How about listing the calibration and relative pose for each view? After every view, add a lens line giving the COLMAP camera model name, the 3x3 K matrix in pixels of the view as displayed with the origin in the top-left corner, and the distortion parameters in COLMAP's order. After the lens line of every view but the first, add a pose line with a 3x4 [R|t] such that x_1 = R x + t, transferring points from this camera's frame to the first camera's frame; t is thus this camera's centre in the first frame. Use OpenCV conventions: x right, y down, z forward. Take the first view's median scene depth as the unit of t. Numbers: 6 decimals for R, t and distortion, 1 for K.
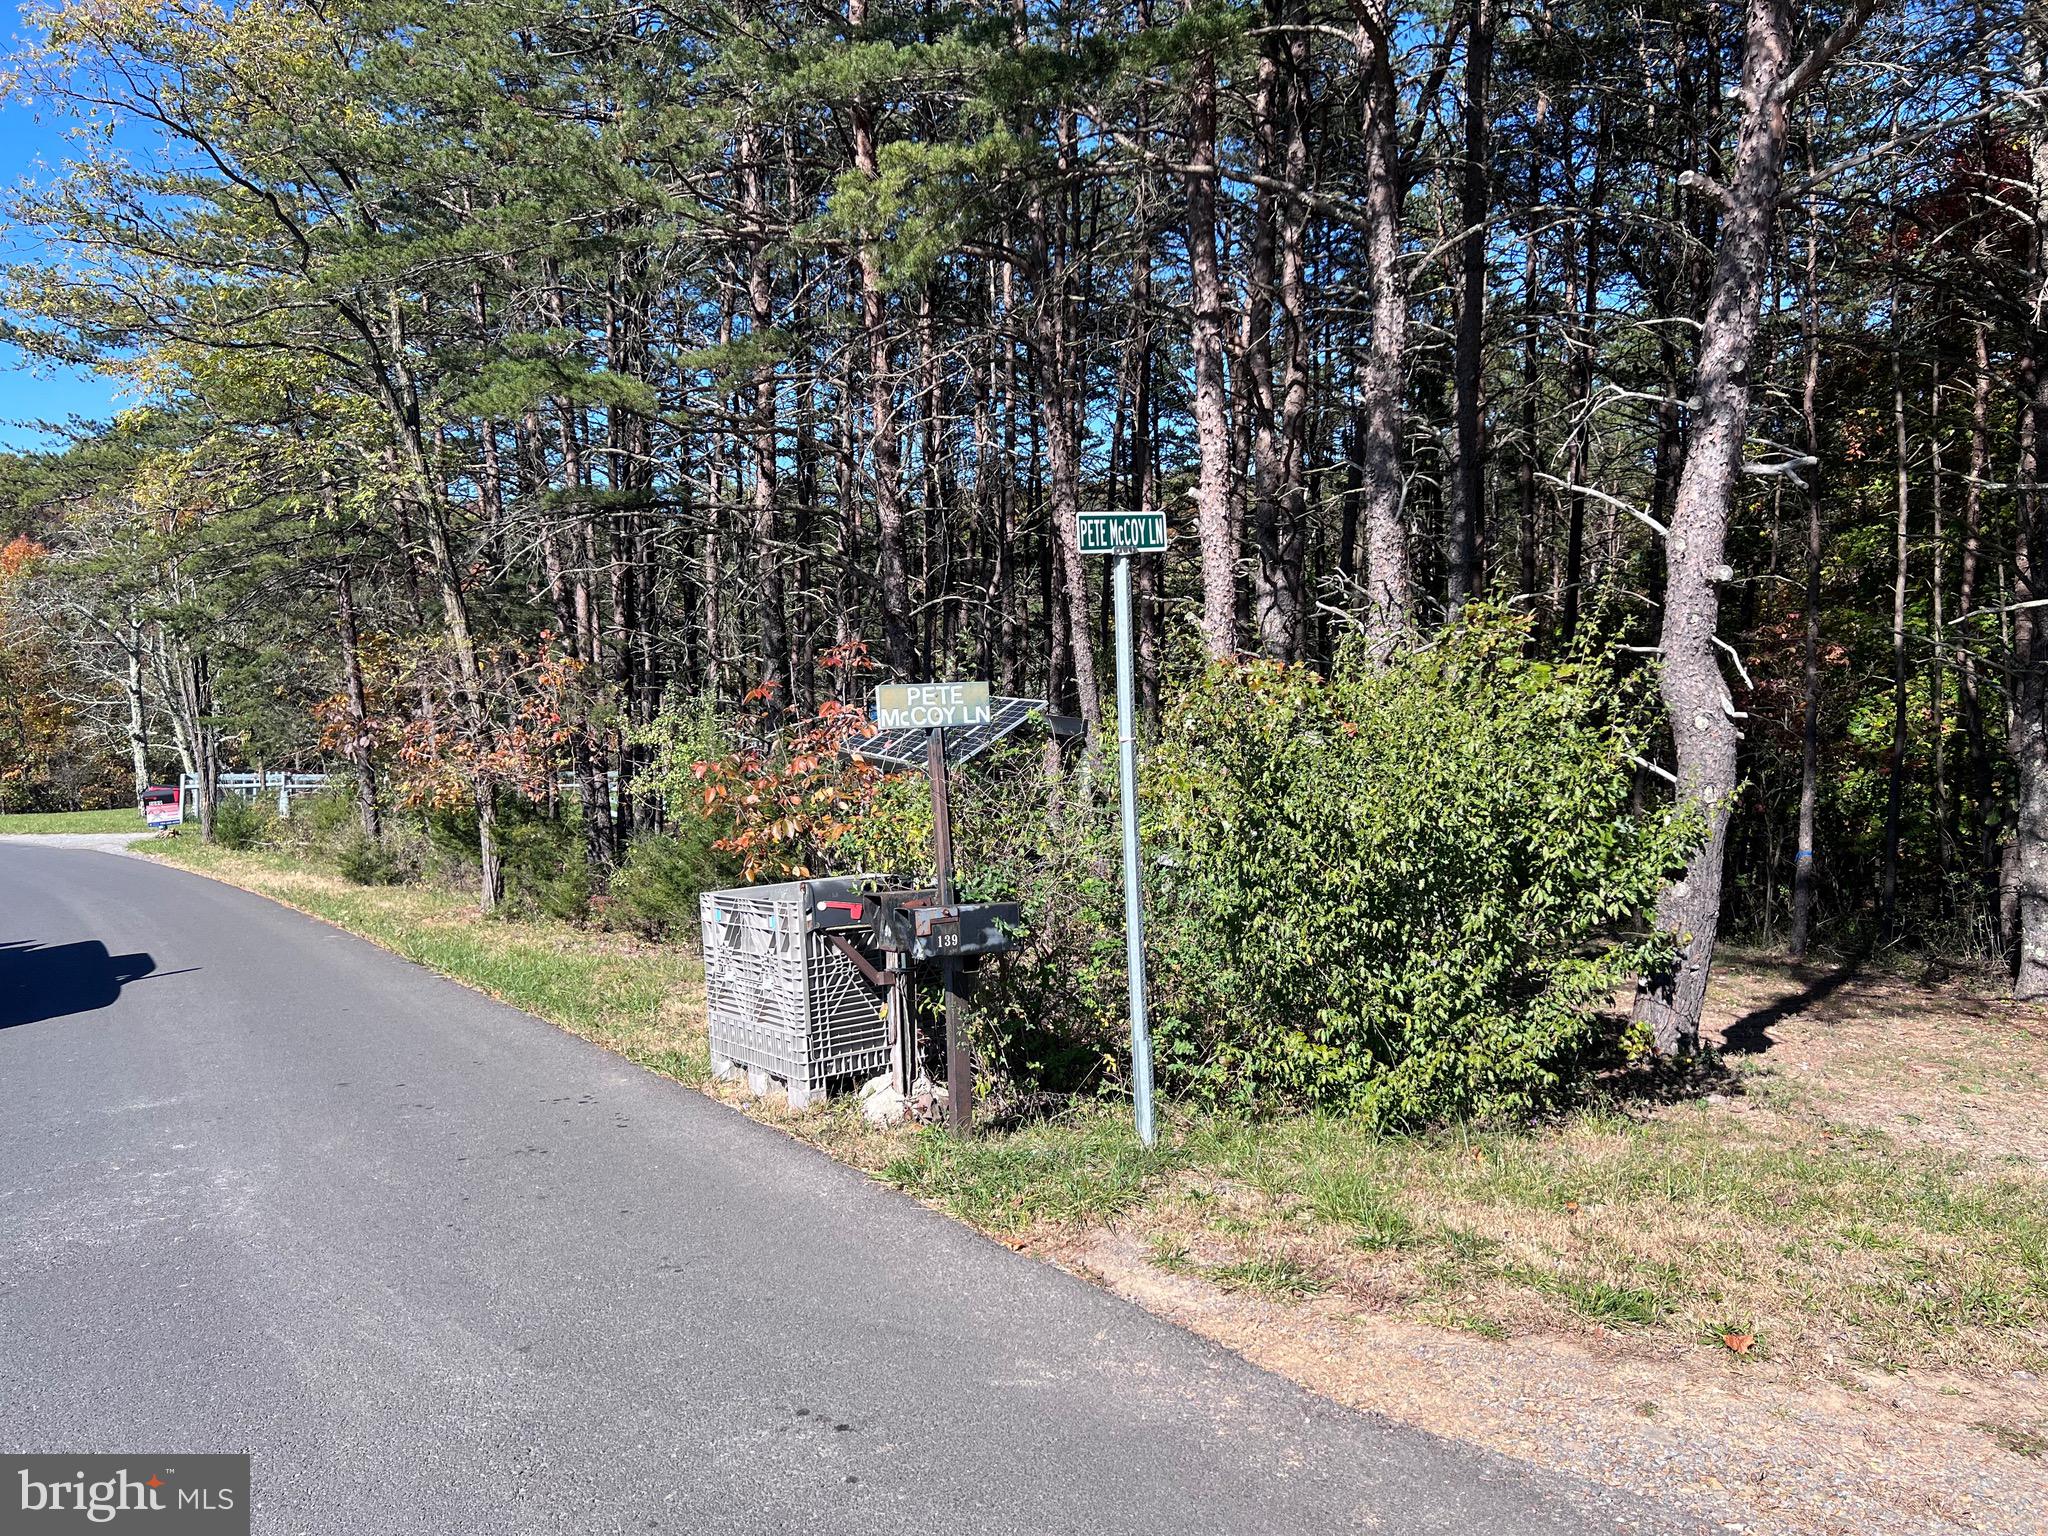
lens RADIAL K [[1528.0, 0, 1024.0], [0, 1528.0, 768.0], [0, 0, 1]] dist [0.071456, -0.075200]
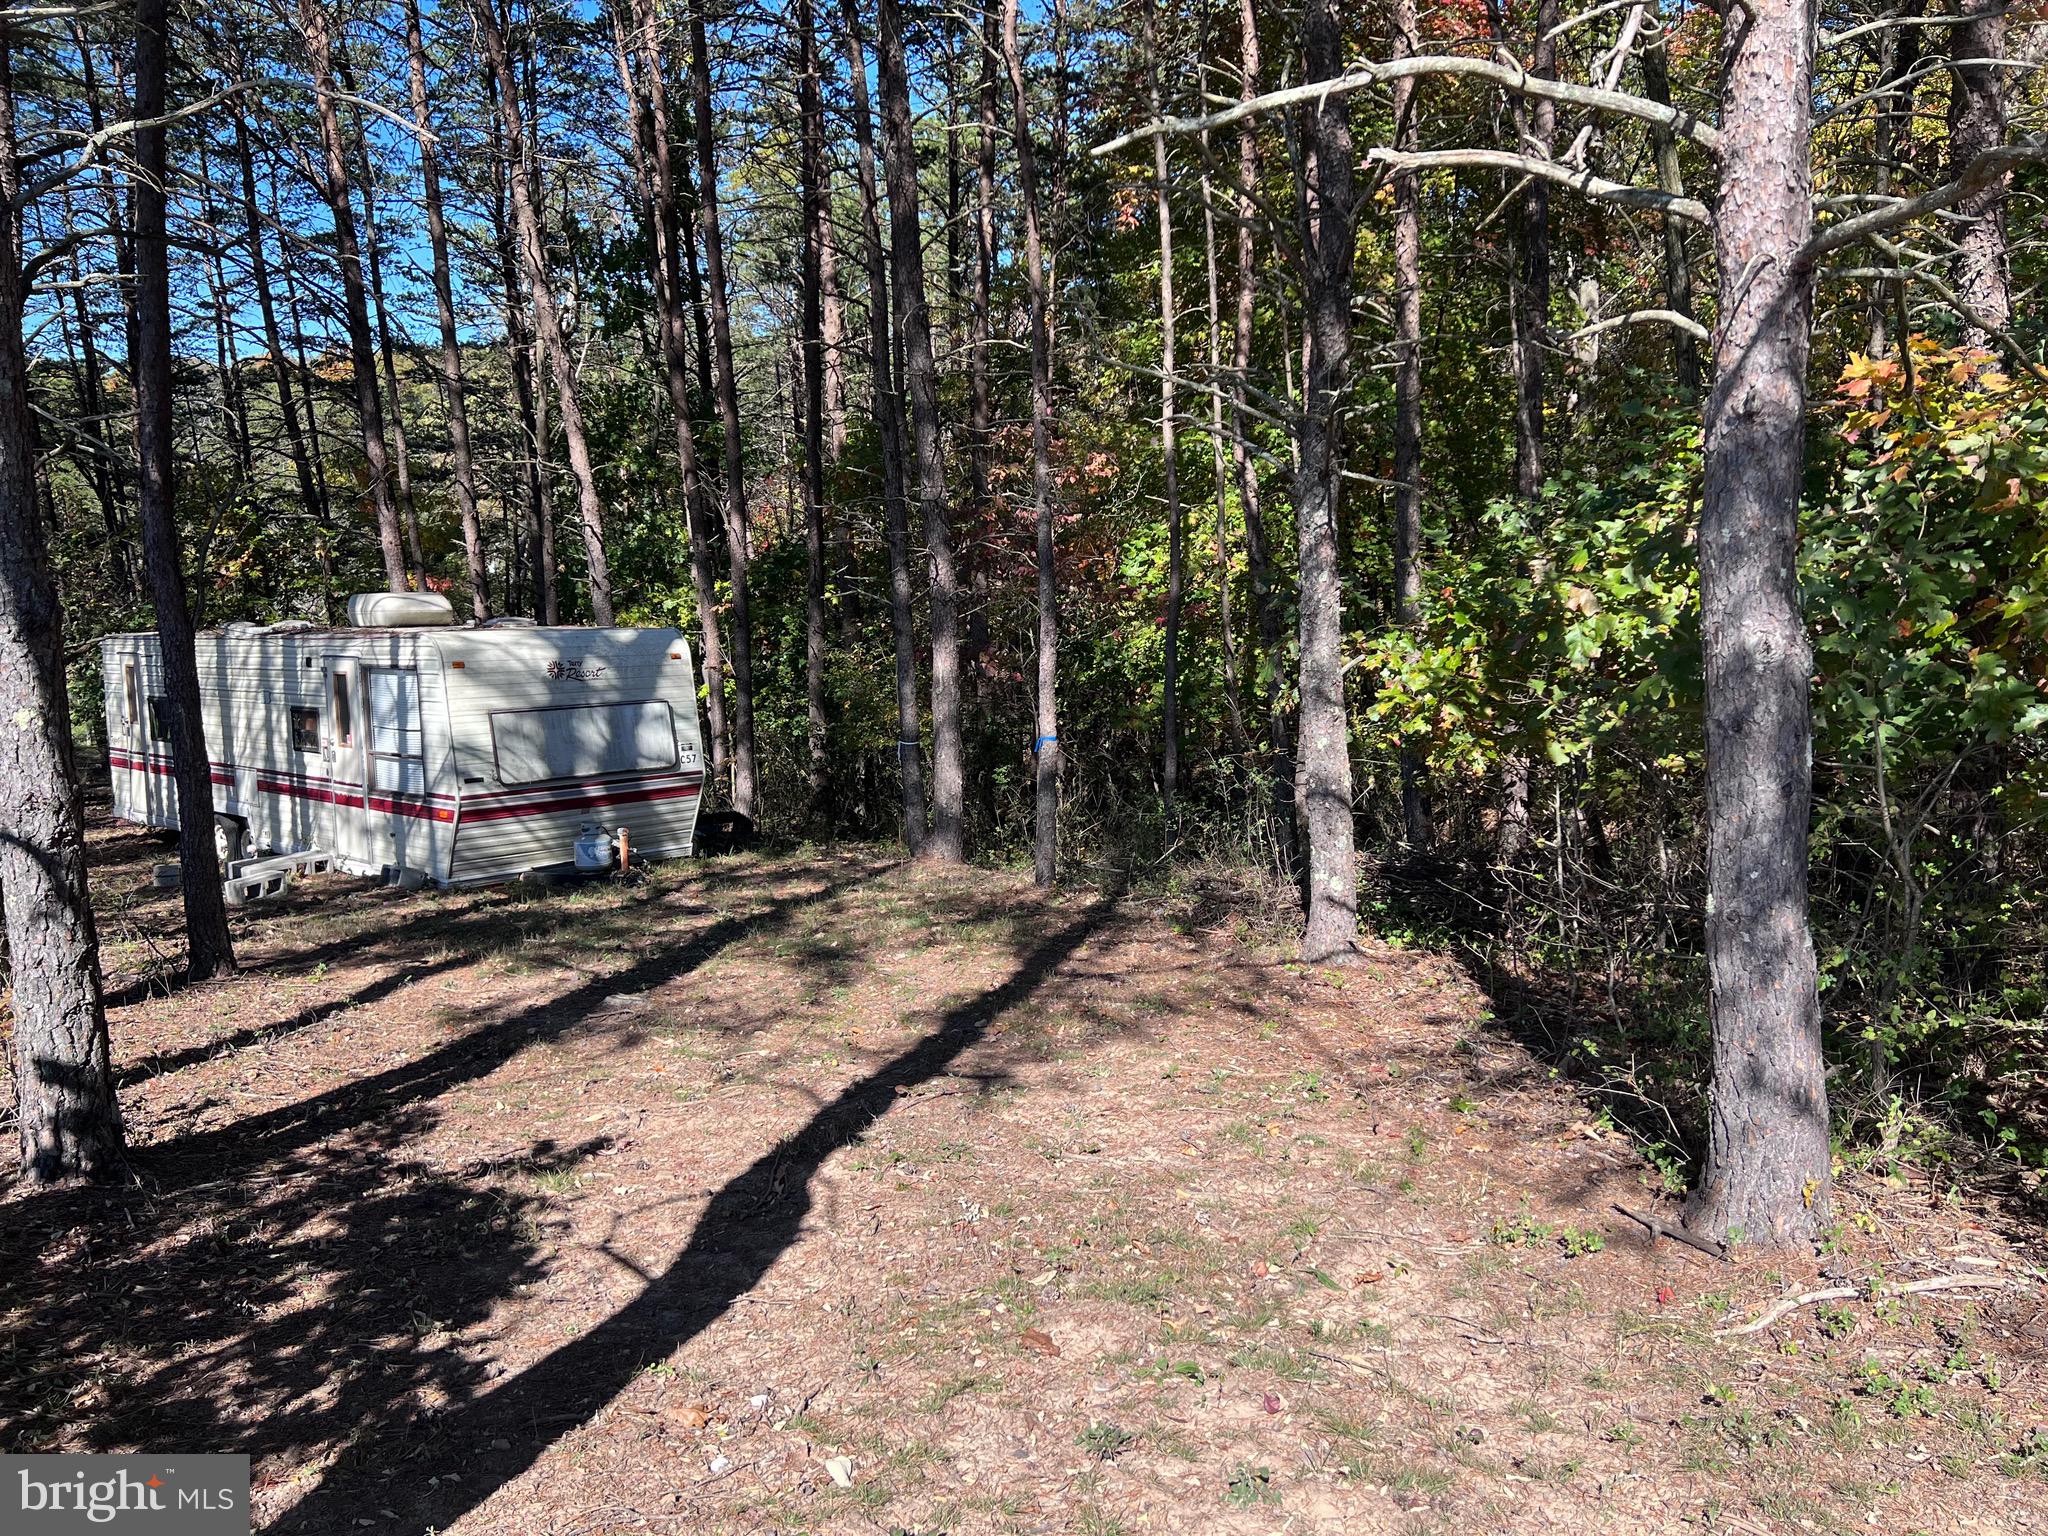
lens RADIAL K [[1528.0, 0, 1024.0], [0, 1528.0, 768.0], [0, 0, 1]] dist [0.071456, -0.075200]
pose [[0.929162, -0.071012, 0.362788, 0.566052], [0.045683, 0.995911, 0.077938, 0.033236], [-0.366840, -0.055844, 0.928607, 0.850981]]
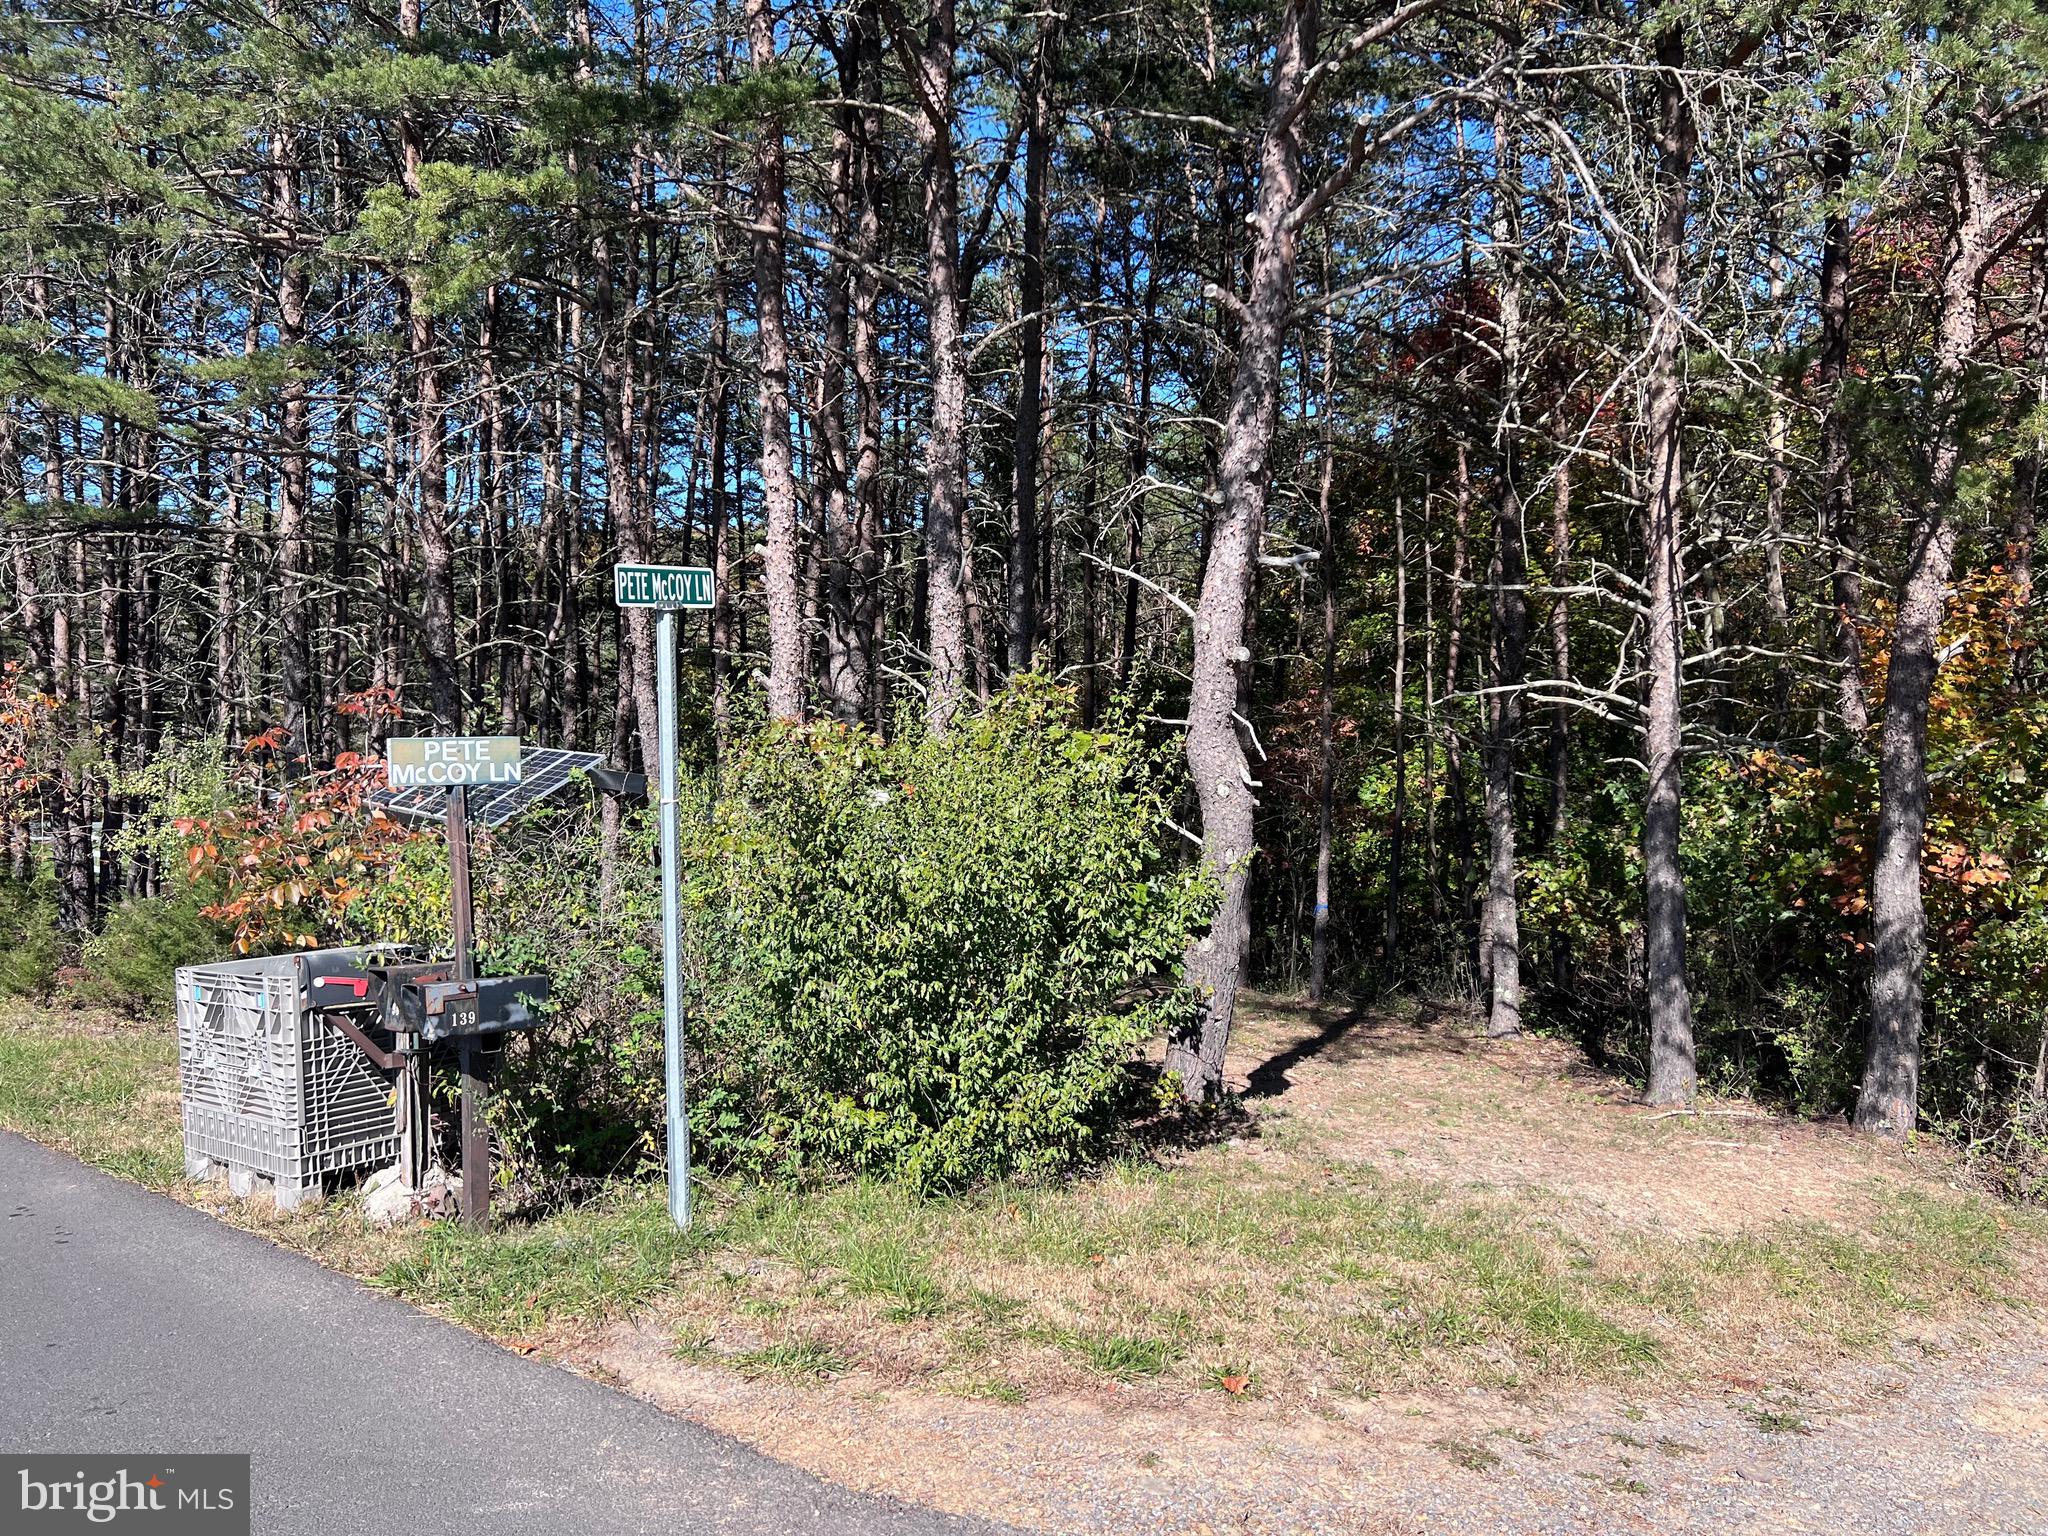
lens RADIAL K [[1528.0, 0, 1024.0], [0, 1528.0, 768.0], [0, 0, 1]] dist [0.071456, -0.075200]
pose [[0.963715, 0.018301, 0.266306, 0.016277], [-0.008776, 0.999280, -0.036911, -0.004209], [-0.266790, 0.033235, 0.963181, 0.005476]]
